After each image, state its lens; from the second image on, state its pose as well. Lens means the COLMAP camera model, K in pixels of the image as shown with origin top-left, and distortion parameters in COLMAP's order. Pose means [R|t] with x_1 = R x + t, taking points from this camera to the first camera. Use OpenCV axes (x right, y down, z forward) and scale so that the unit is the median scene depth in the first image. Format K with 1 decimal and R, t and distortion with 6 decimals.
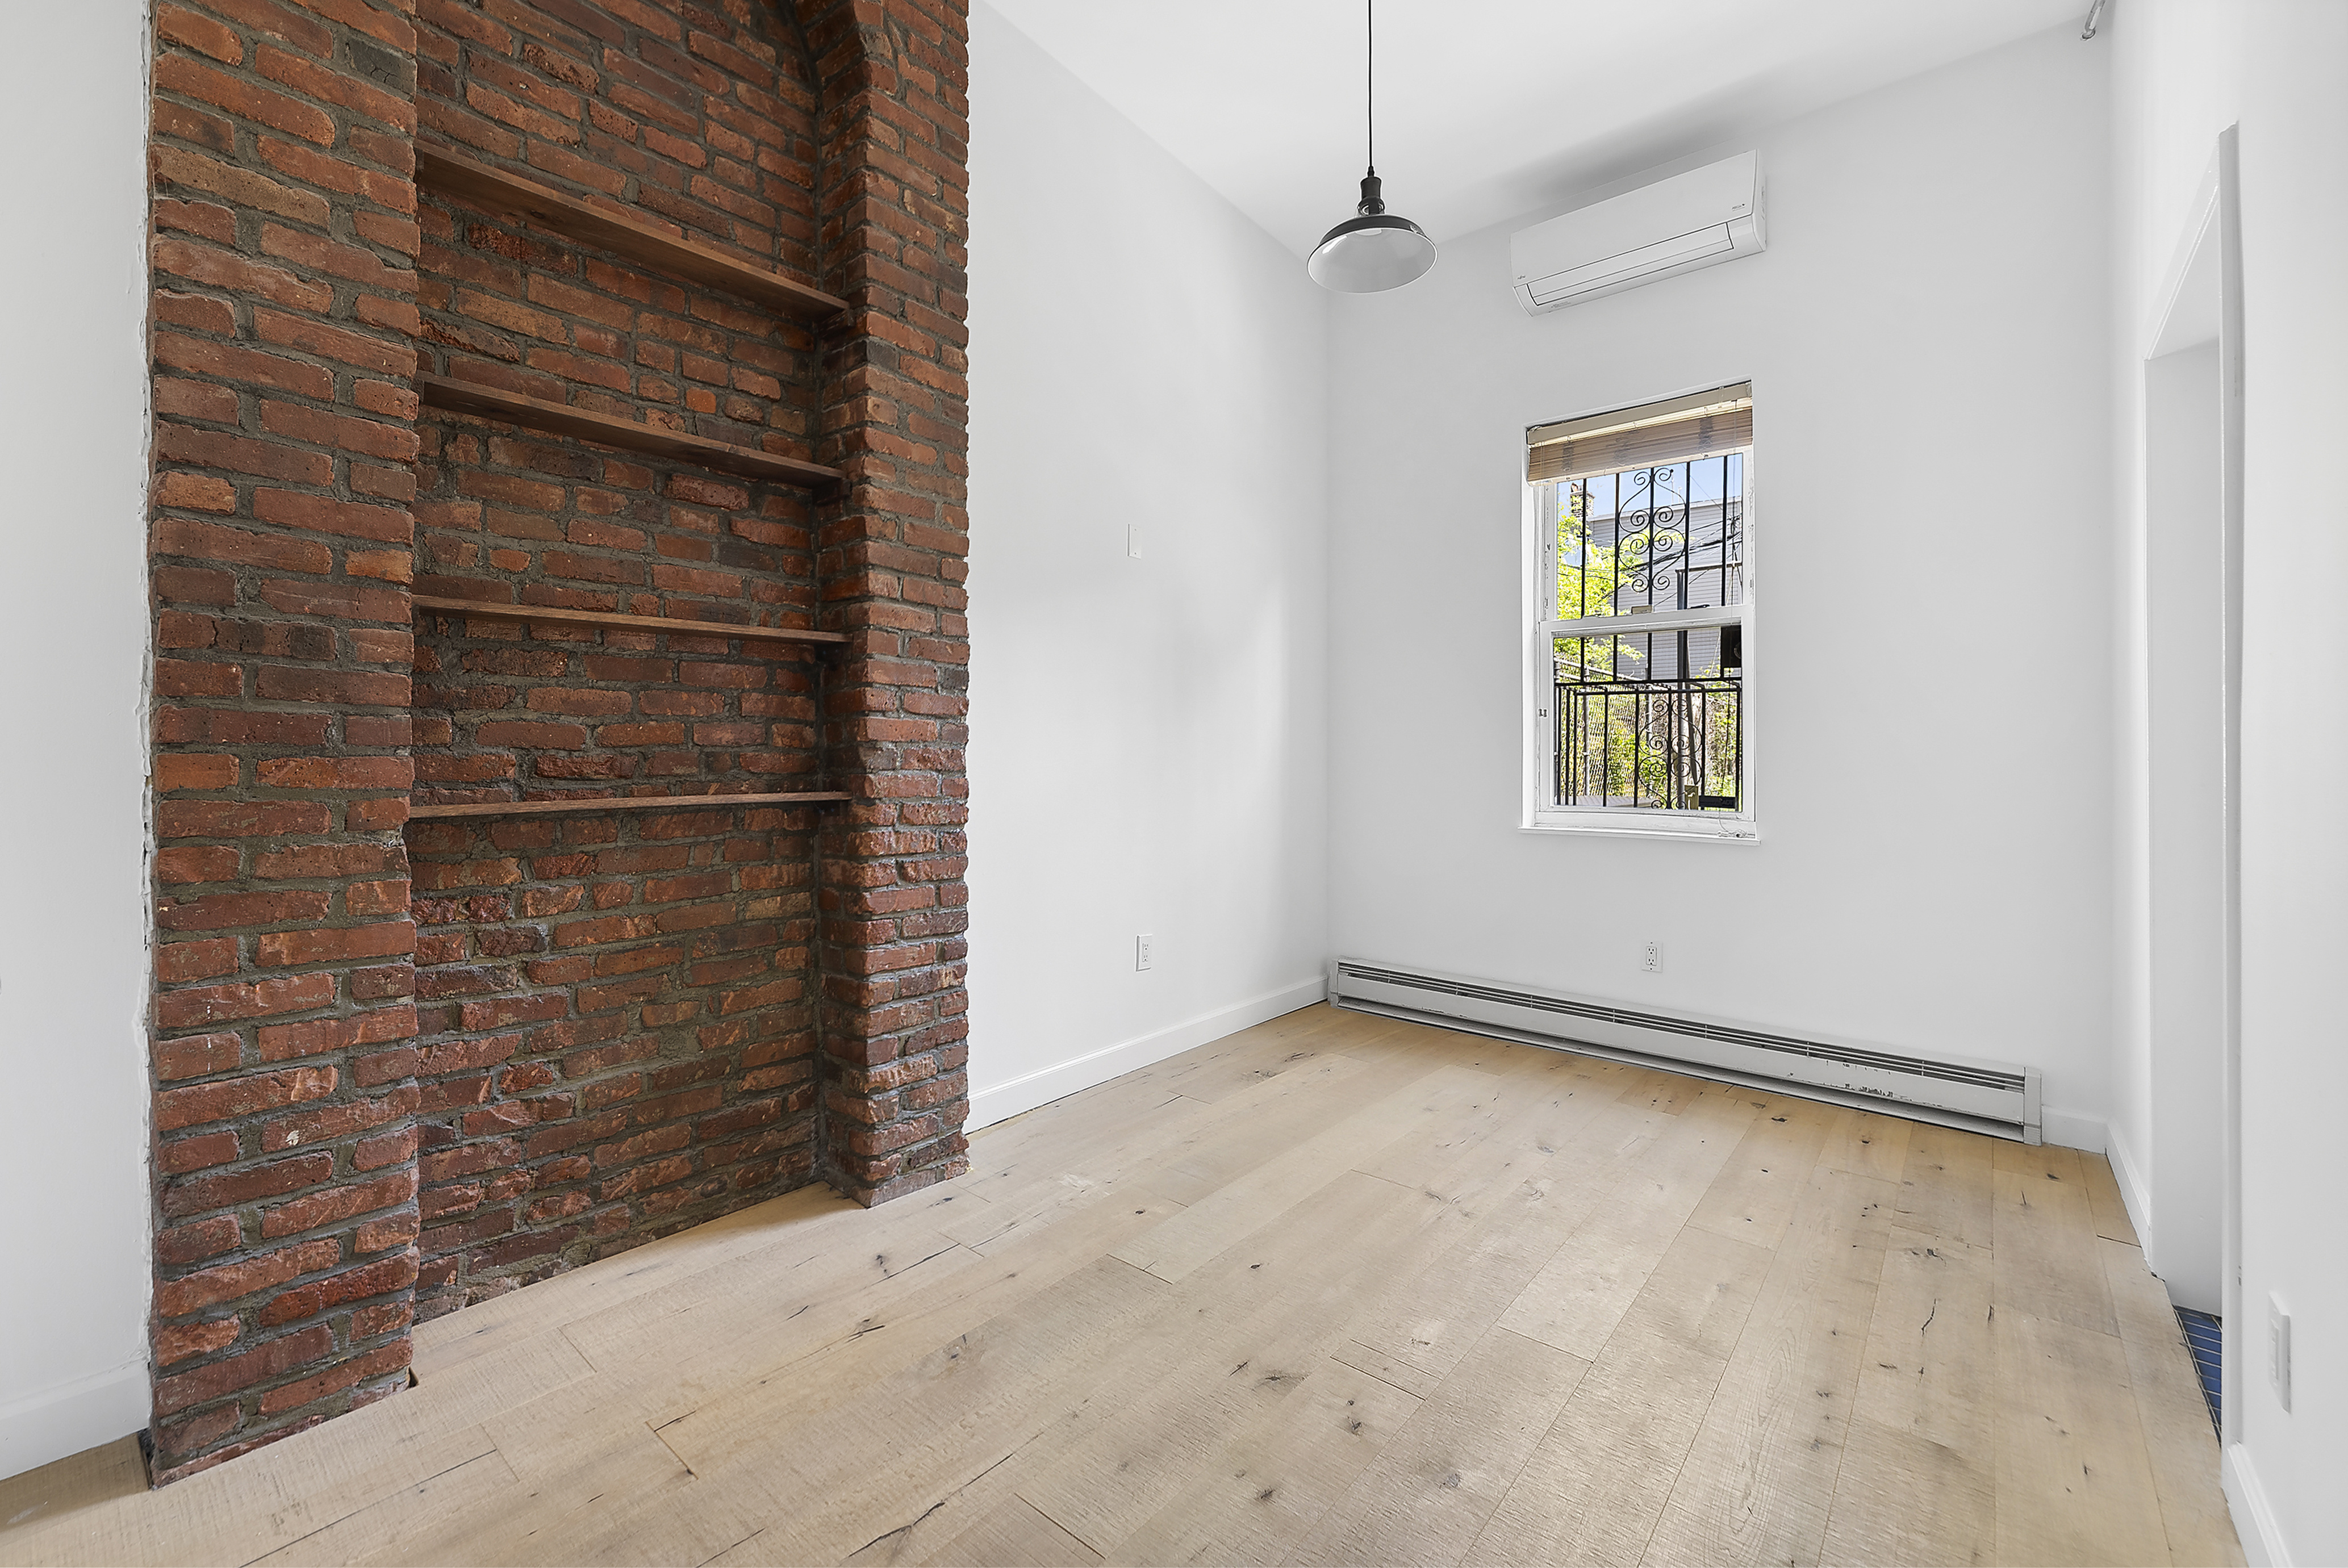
lens RADIAL K [[968.2, 0, 1173.7], [0, 968.2, 779.0], [0, 0, 1]] dist [-0.002945, 0.000044]
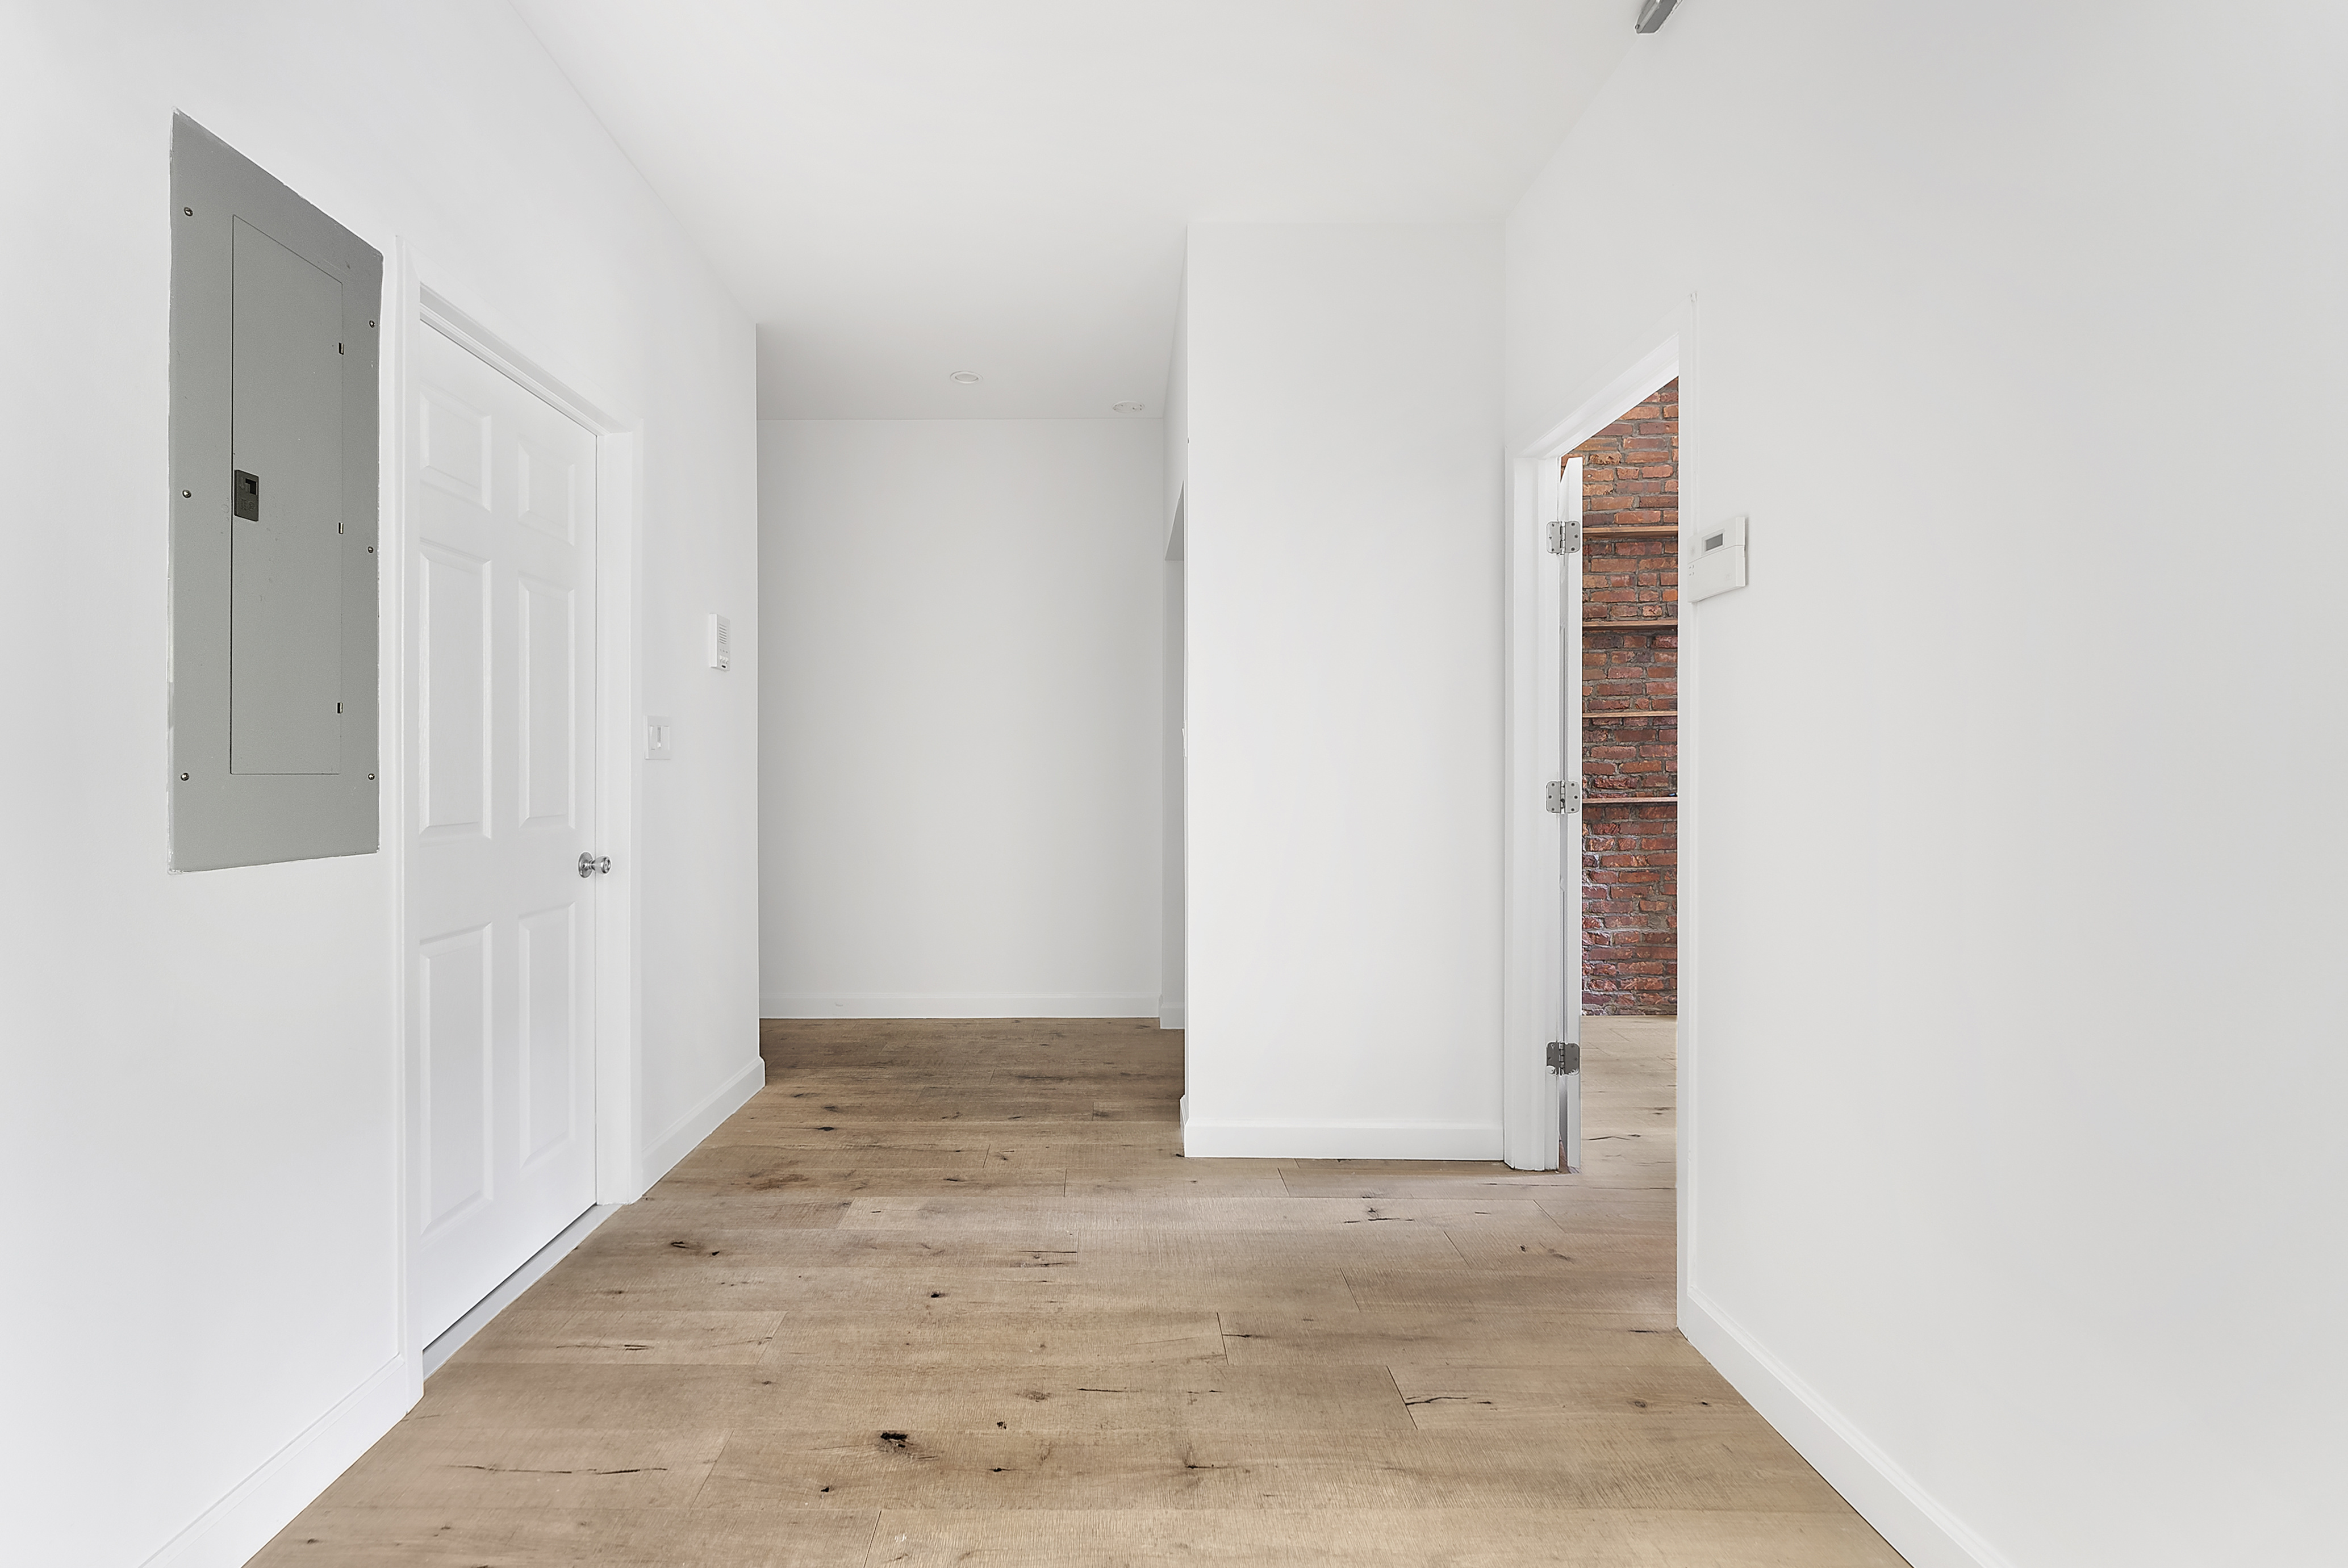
lens RADIAL K [[968.2, 0, 1168.5], [0, 968.2, 783.1], [0, 0, 1]] dist [-0.002945, 0.000044]
pose [[0.612145, -0.002903, -0.790740, 0.466827], [-0.011126, 0.999863, -0.012283, 0.024666], [0.790667, 0.016316, 0.612029, -1.062669]]
